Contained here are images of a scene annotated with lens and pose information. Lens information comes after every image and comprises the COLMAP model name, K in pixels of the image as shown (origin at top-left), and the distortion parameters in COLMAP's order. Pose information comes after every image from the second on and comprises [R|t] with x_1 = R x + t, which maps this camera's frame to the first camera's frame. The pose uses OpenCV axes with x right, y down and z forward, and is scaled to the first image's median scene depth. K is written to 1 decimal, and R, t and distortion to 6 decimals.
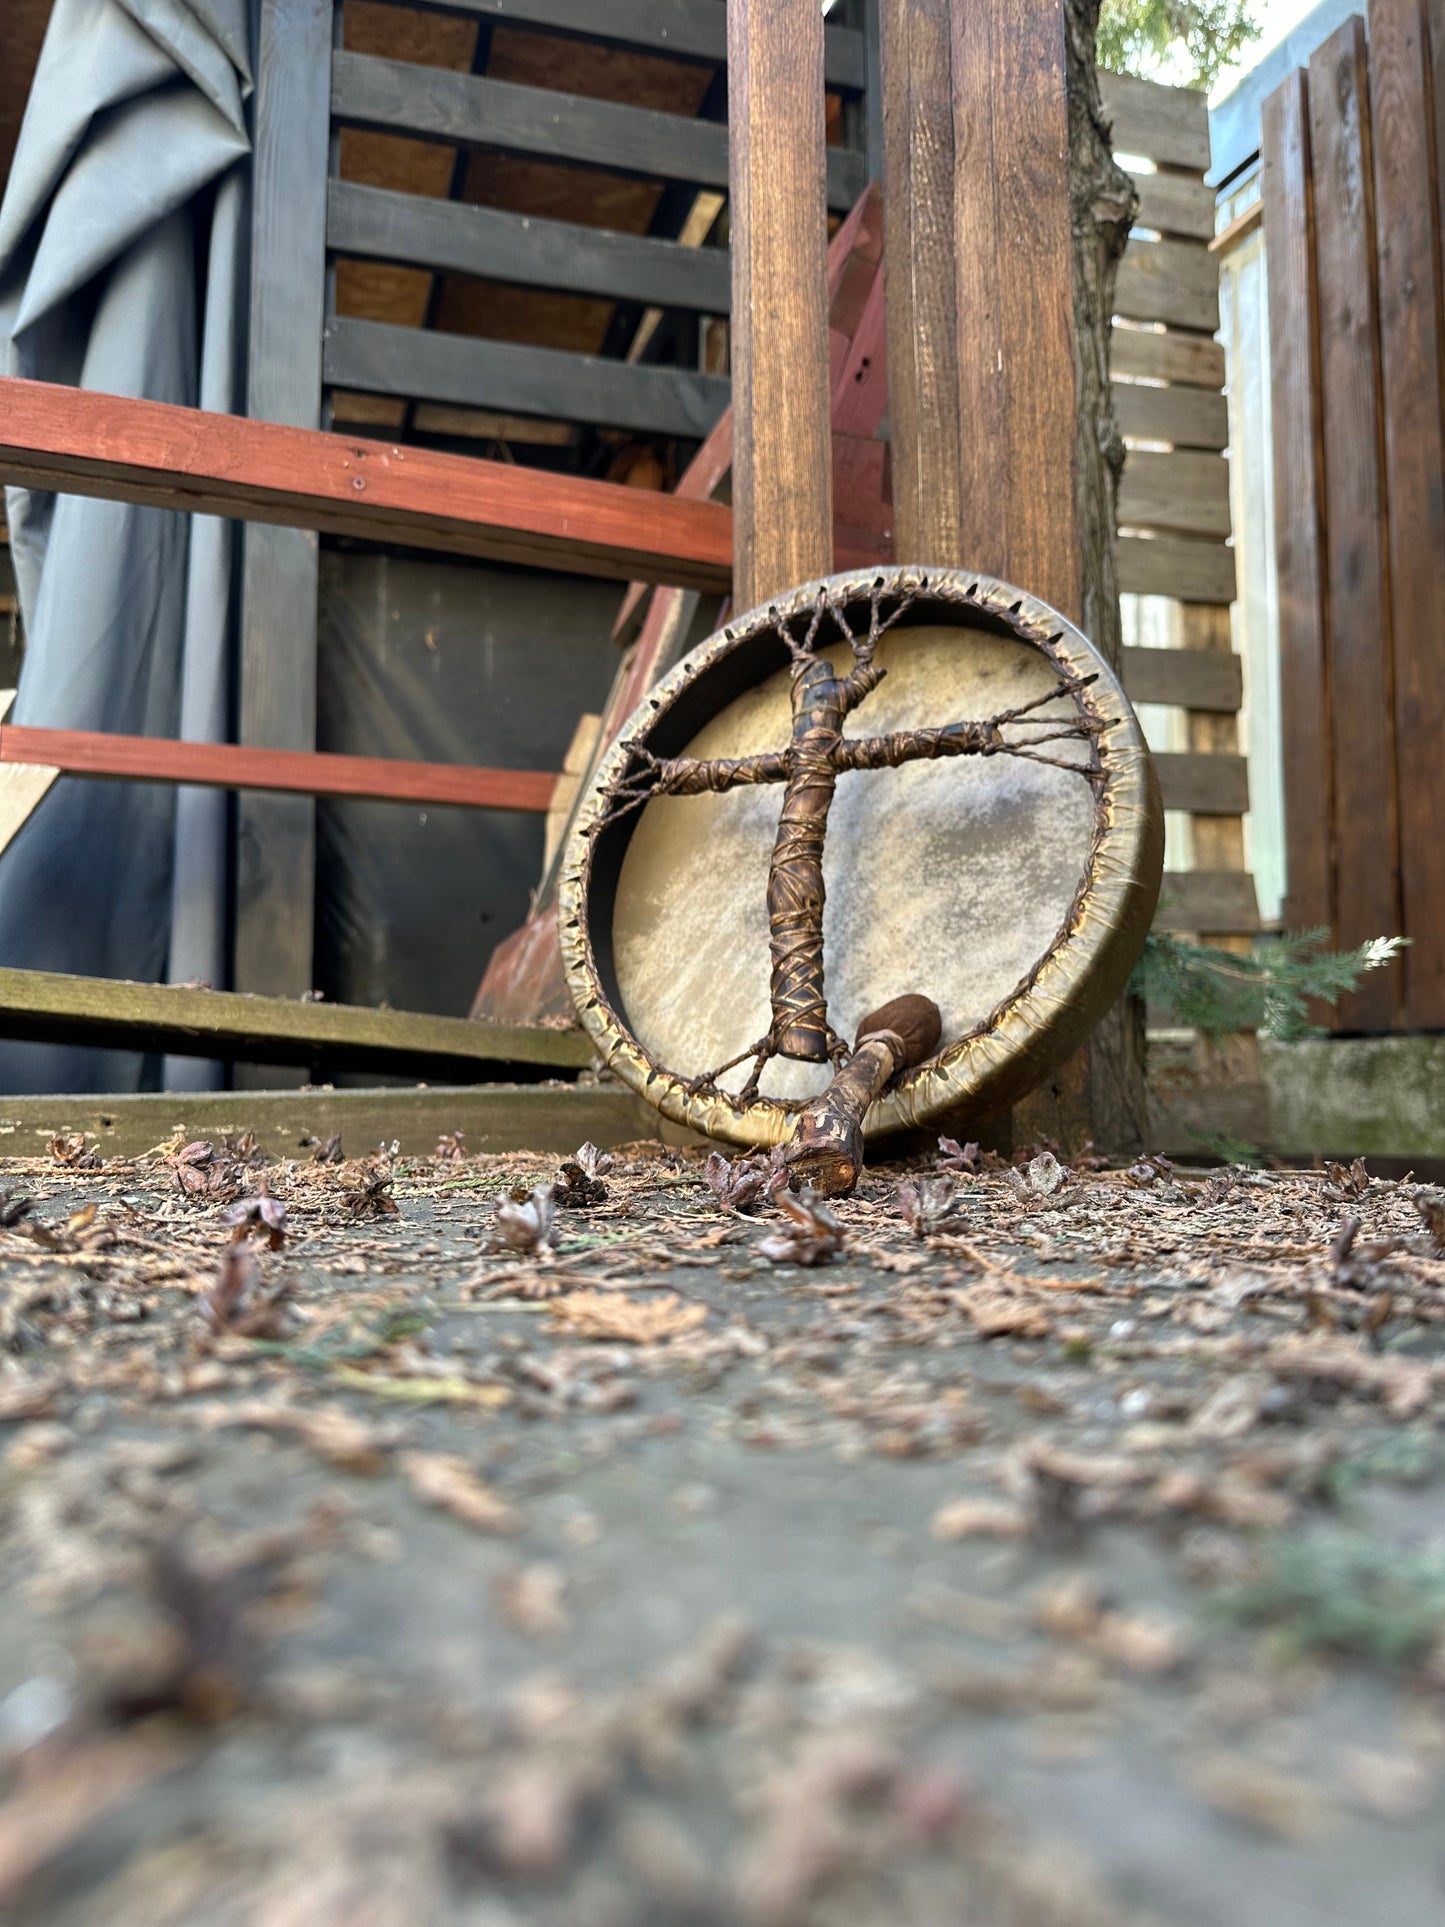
lens RADIAL K [[1394.7, 0, 722.5], [0, 1394.7, 963.5], [0, 0, 1]] dist [0.233915, -0.493644]
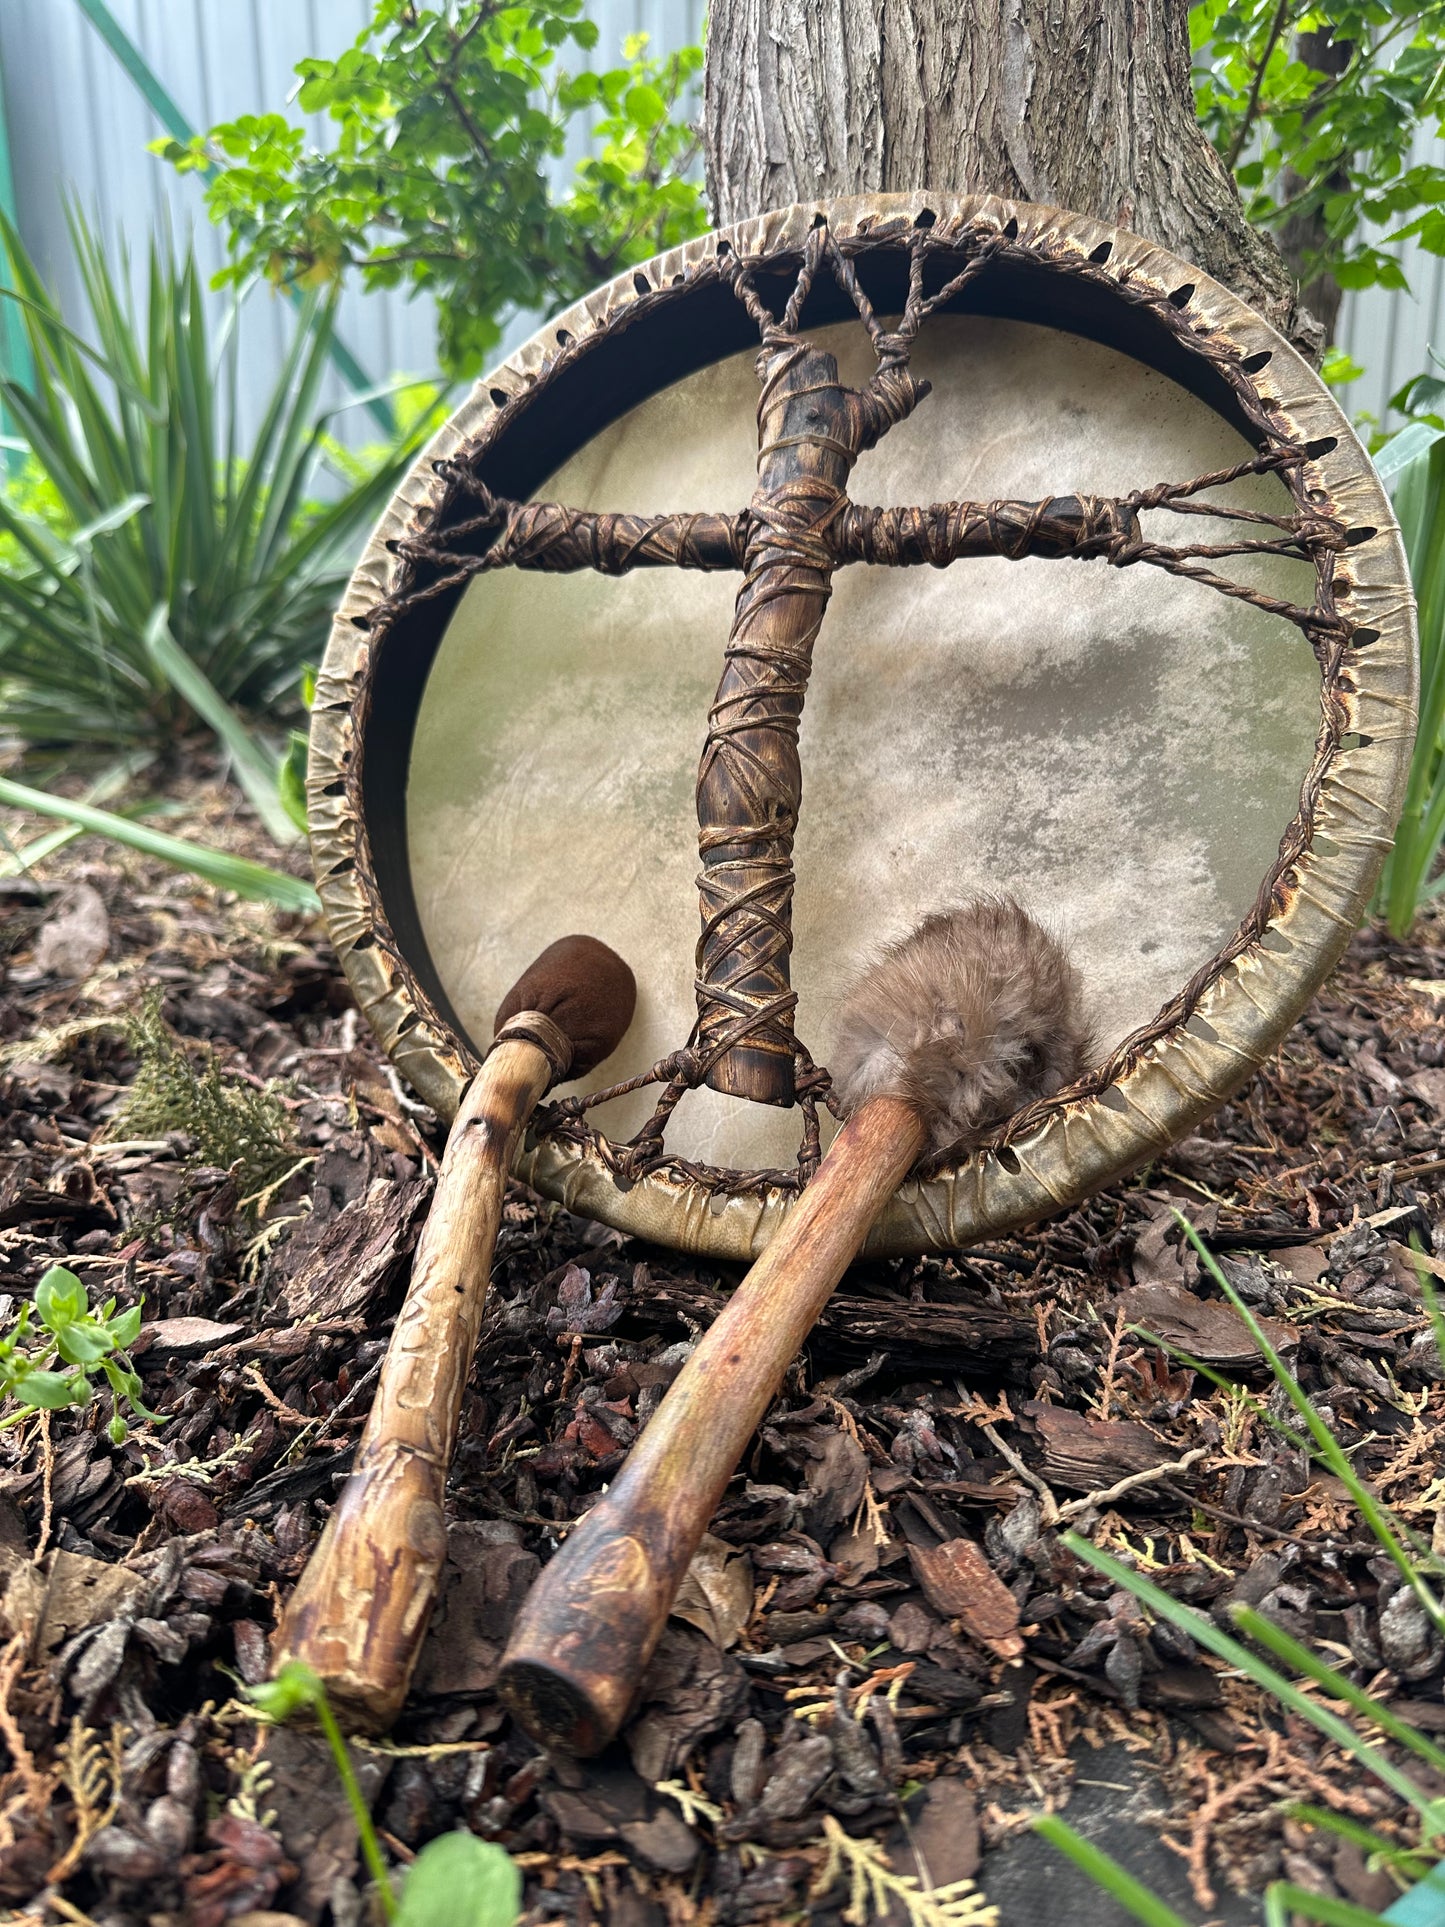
lens RADIAL K [[1406.3, 0, 722.5], [0, 1406.3, 963.5], [0, 0, 1]] dist [0.103152, -0.276324]
pose [[0.986549, 0.052510, 0.154804, -0.039970], [-0.079483, 0.981608, 0.173572, -0.076017], [-0.142842, -0.183542, 0.972578, 0.438459]]
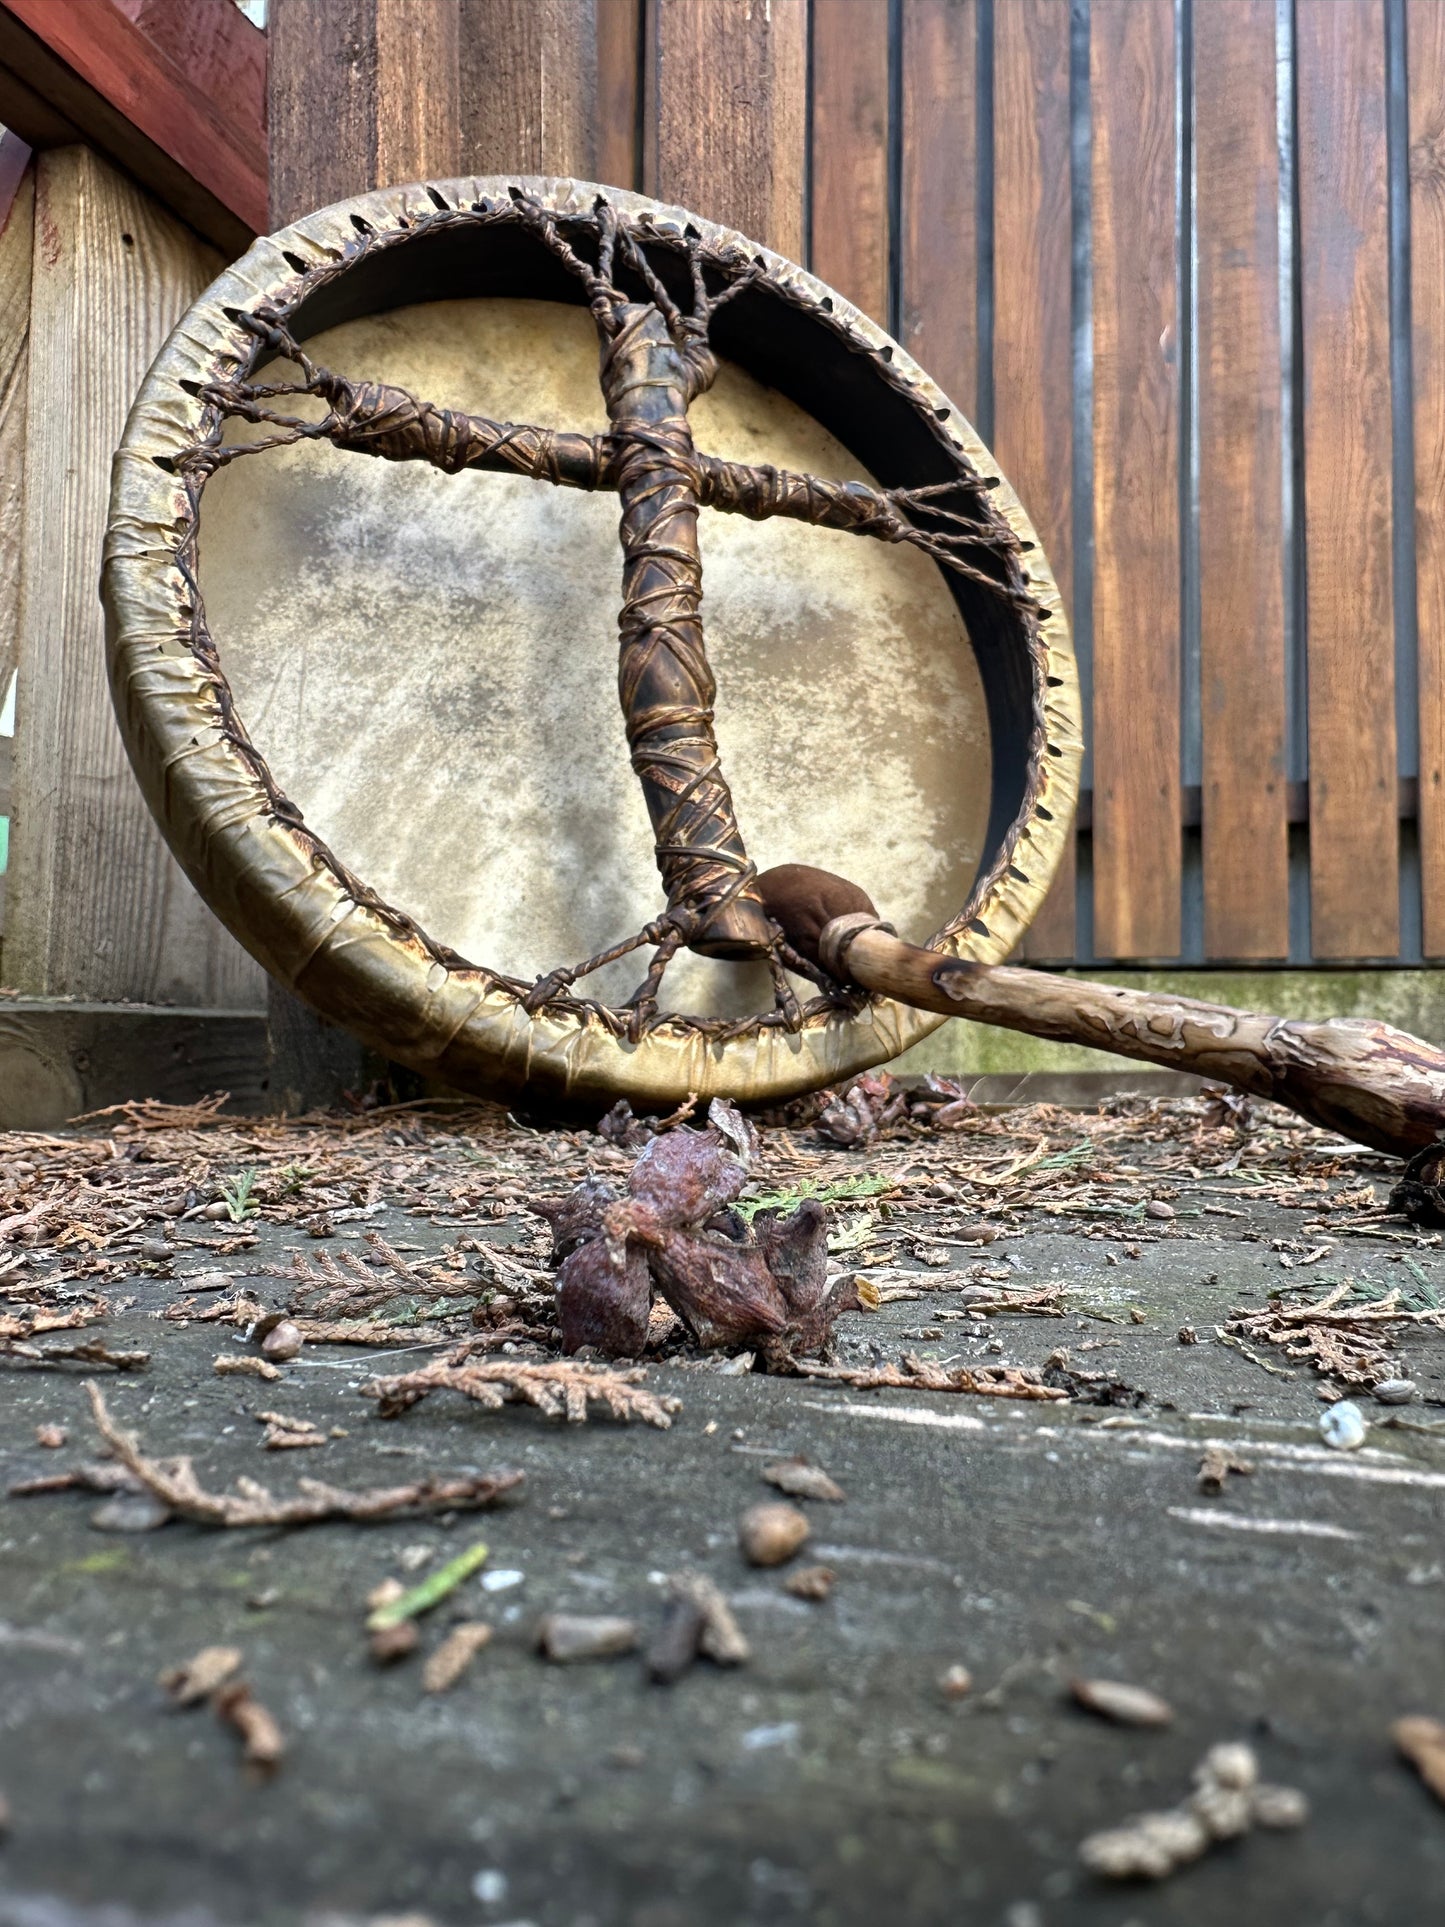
lens RADIAL K [[1381.5, 0, 793.0], [0, 1381.5, 991.2], [0, 0, 1]] dist [0.000081, -0.006015]
pose [[0.577693, 0.024916, 0.815874, -0.390296], [-0.076336, 0.996803, 0.023610, 0.064648], [-0.812677, -0.075920, 0.577748, 0.592313]]
